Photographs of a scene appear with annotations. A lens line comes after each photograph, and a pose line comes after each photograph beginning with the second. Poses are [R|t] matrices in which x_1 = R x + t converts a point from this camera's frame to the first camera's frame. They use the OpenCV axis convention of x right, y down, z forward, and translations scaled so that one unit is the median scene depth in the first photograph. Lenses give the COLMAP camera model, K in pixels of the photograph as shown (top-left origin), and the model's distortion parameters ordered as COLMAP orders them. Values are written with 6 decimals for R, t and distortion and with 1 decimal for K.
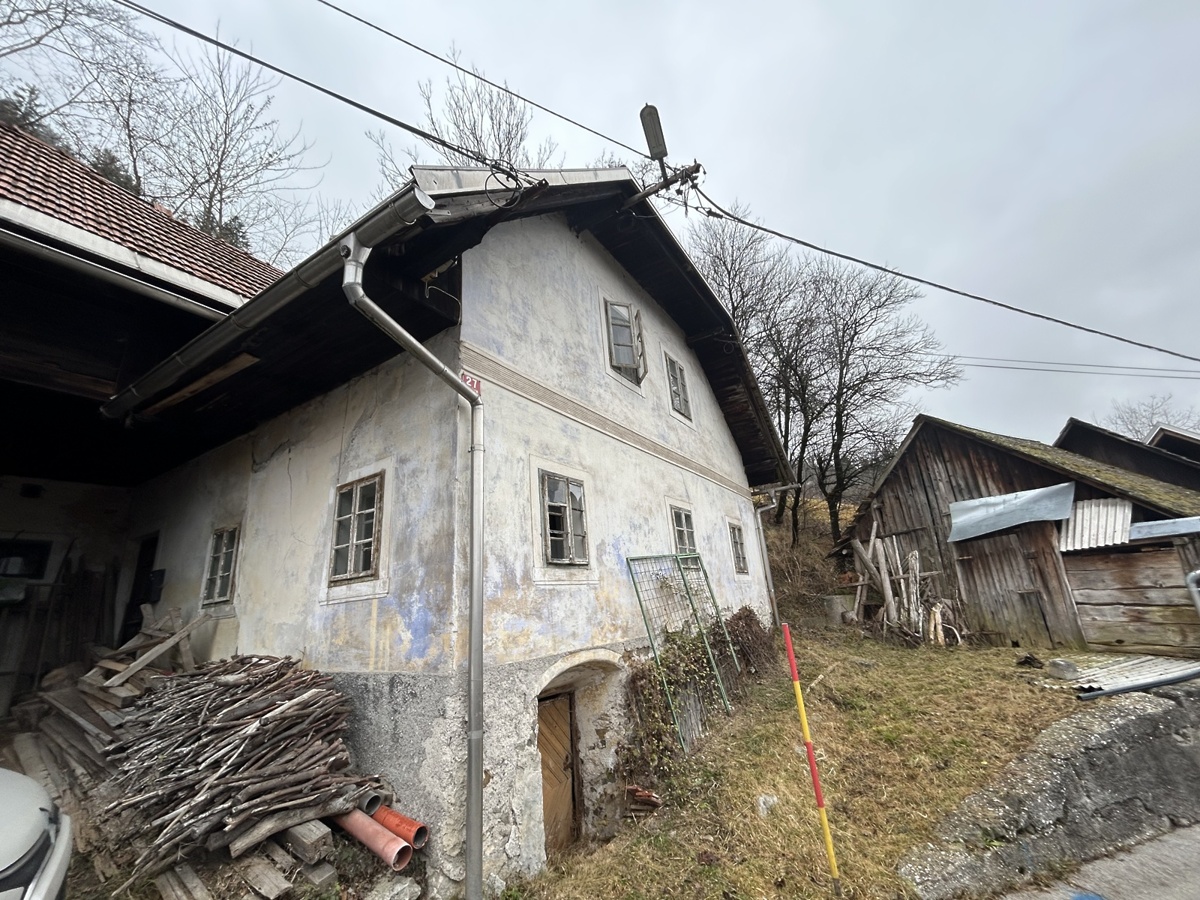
lens RADIAL K [[483.8, 0, 600.0], [0, 483.8, 450.0], [0, 0, 1]] dist [-0.001414, 0.000236]
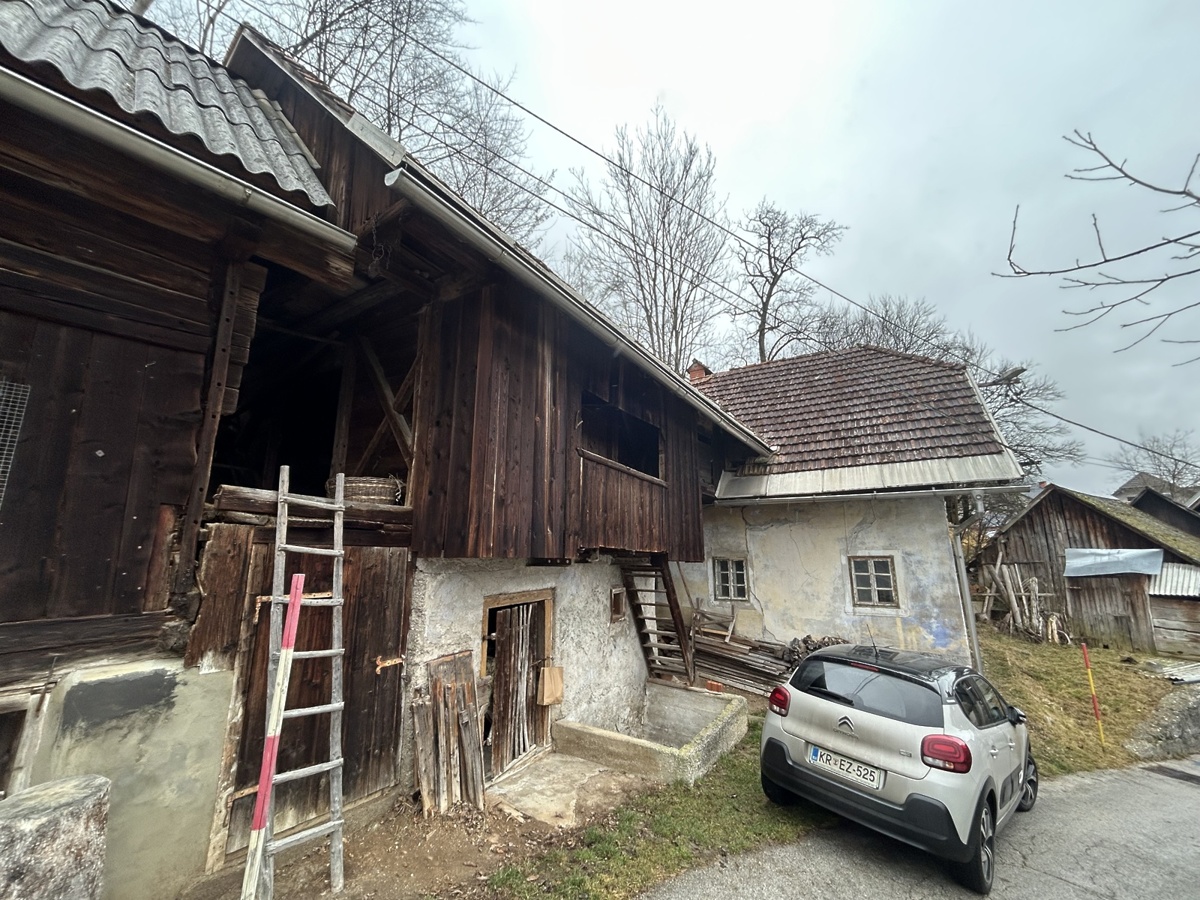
lens RADIAL K [[483.8, 0, 600.0], [0, 483.8, 450.0], [0, 0, 1]] dist [-0.001414, 0.000236]
pose [[0.996409, 0.084124, 0.009626, -0.833073], [-0.084658, 0.991942, 0.094258, -0.236925], [-0.001619, -0.094734, 0.995501, -0.489702]]
